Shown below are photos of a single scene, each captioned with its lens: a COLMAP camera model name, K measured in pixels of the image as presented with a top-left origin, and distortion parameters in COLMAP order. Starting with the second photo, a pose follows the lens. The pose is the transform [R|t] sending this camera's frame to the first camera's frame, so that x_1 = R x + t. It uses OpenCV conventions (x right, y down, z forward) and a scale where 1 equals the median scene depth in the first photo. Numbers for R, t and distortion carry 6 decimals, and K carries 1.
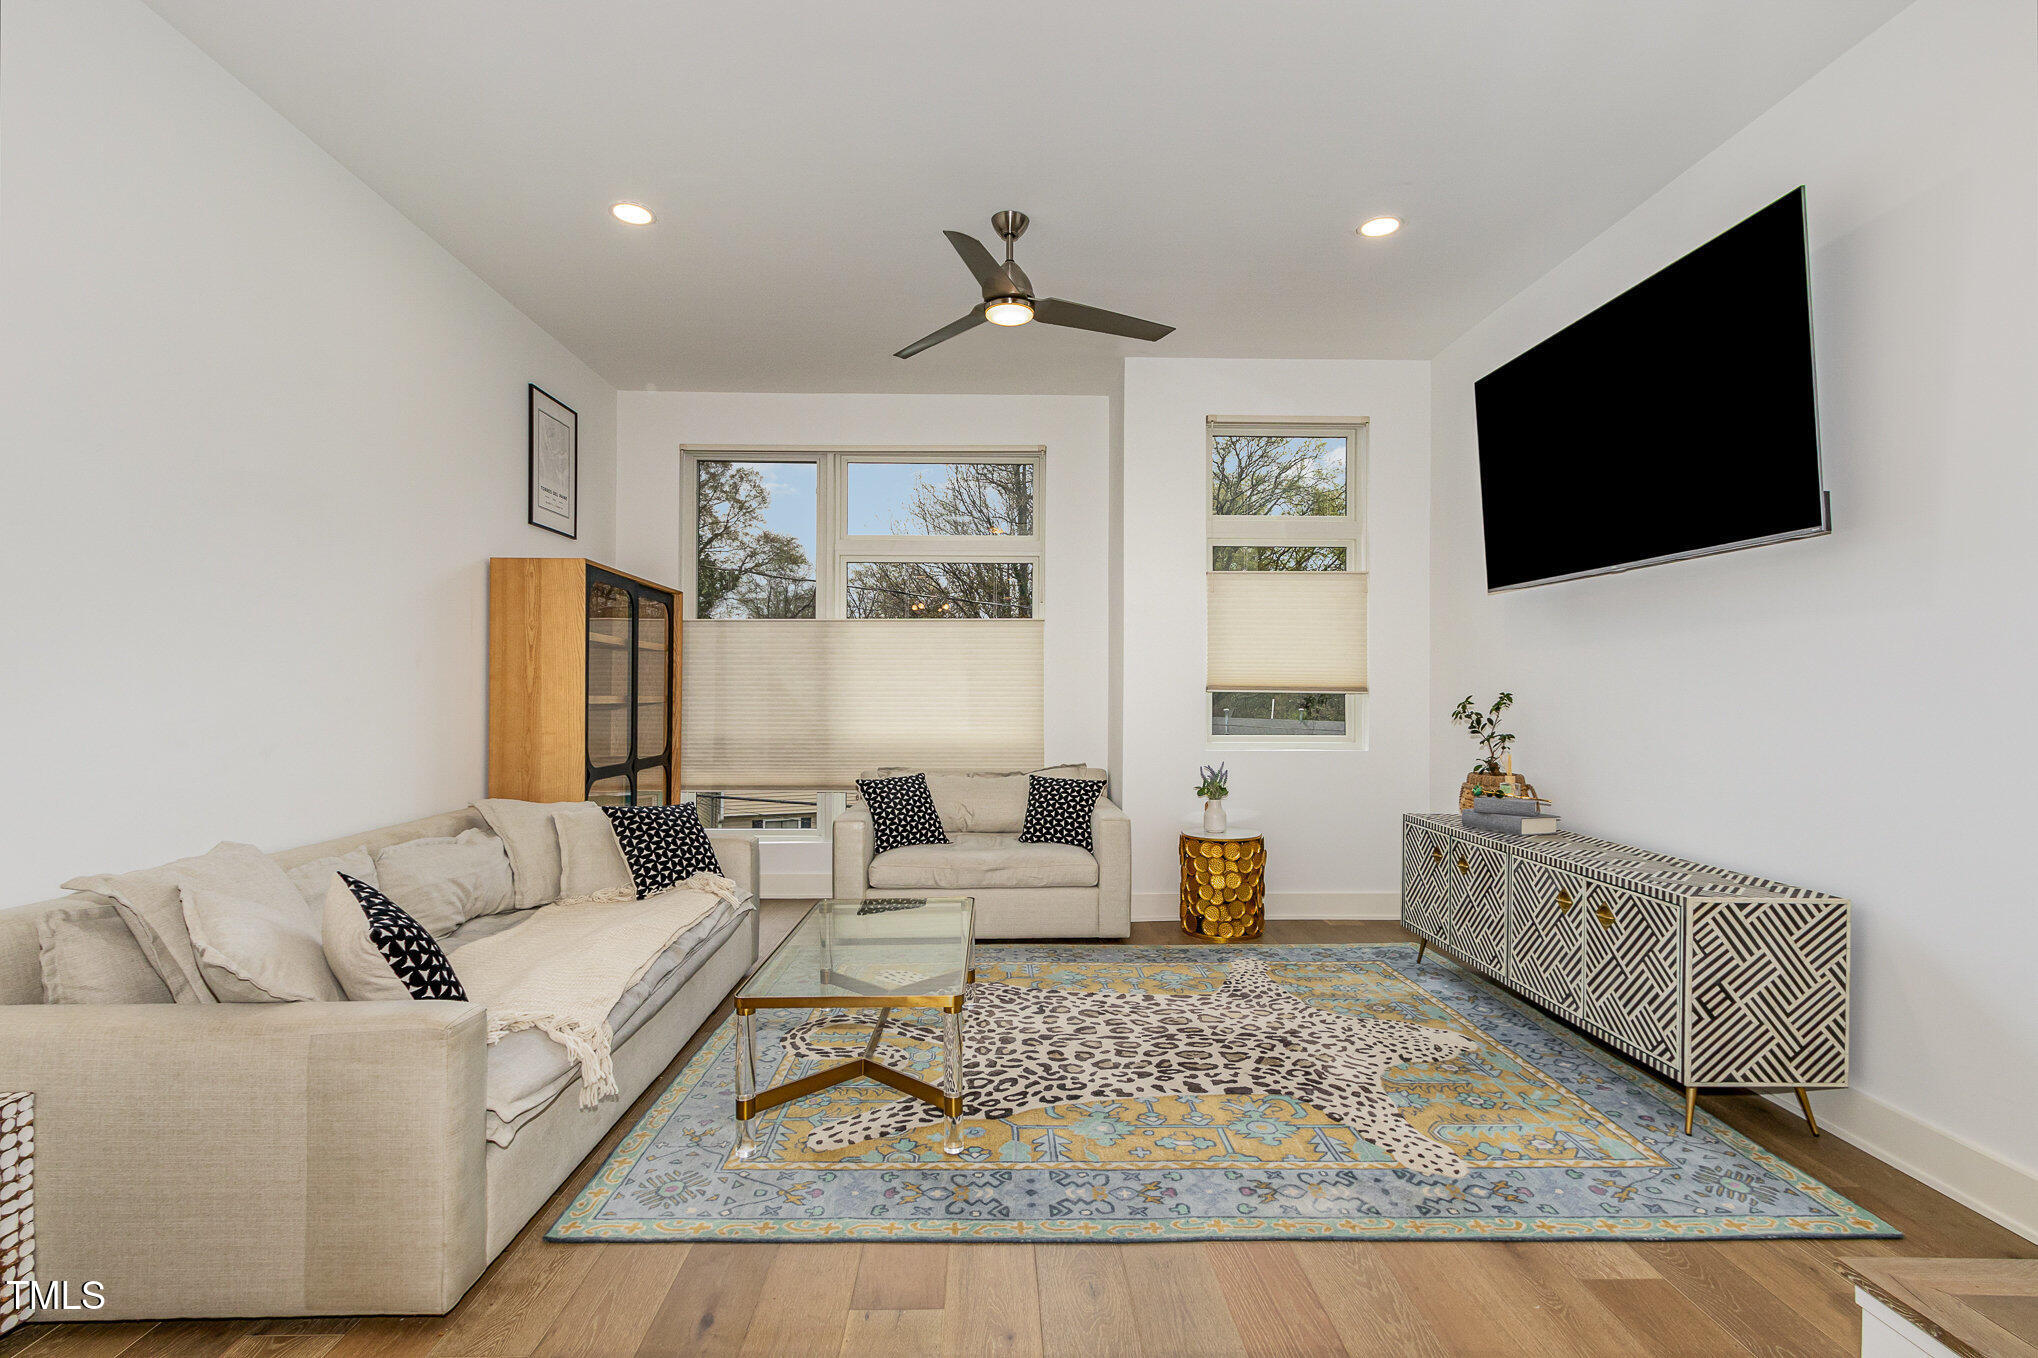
lens RADIAL K [[951.9, 0, 1015.2], [0, 951.9, 689.6], [0, 0, 1]] dist [-0.001606, 0.000027]
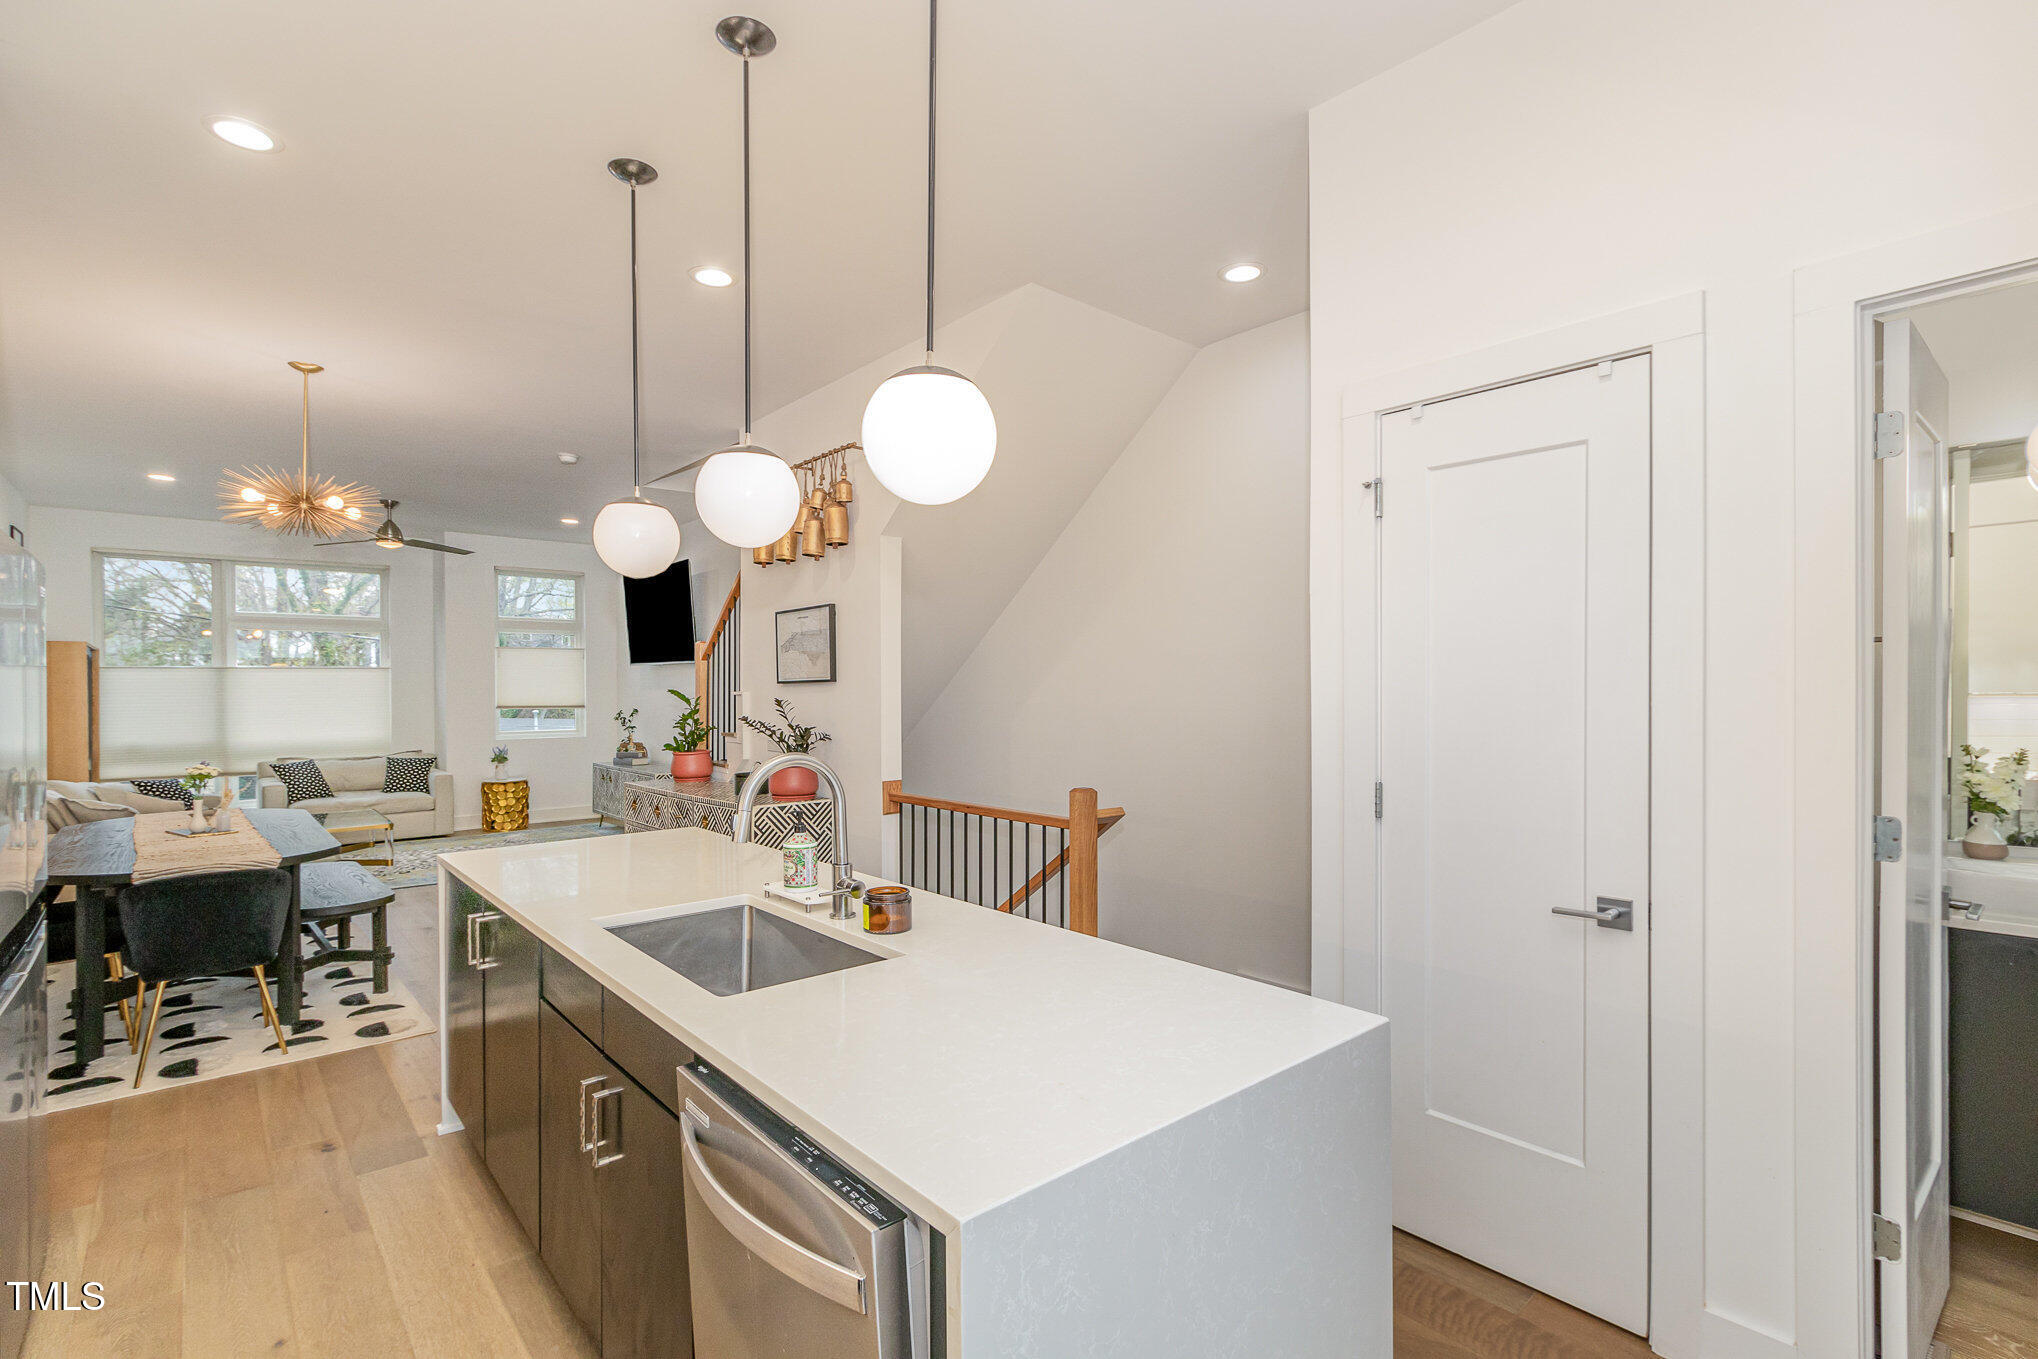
lens RADIAL K [[951.9, 0, 1027.7], [0, 951.9, 687.0], [0, 0, 1]] dist [-0.001606, 0.000027]
pose [[0.775245, -0.009153, 0.631594, -0.260401], [0.007978, 0.999957, 0.004699, -0.061020], [-0.631610, 0.001396, 0.775285, -1.679970]]
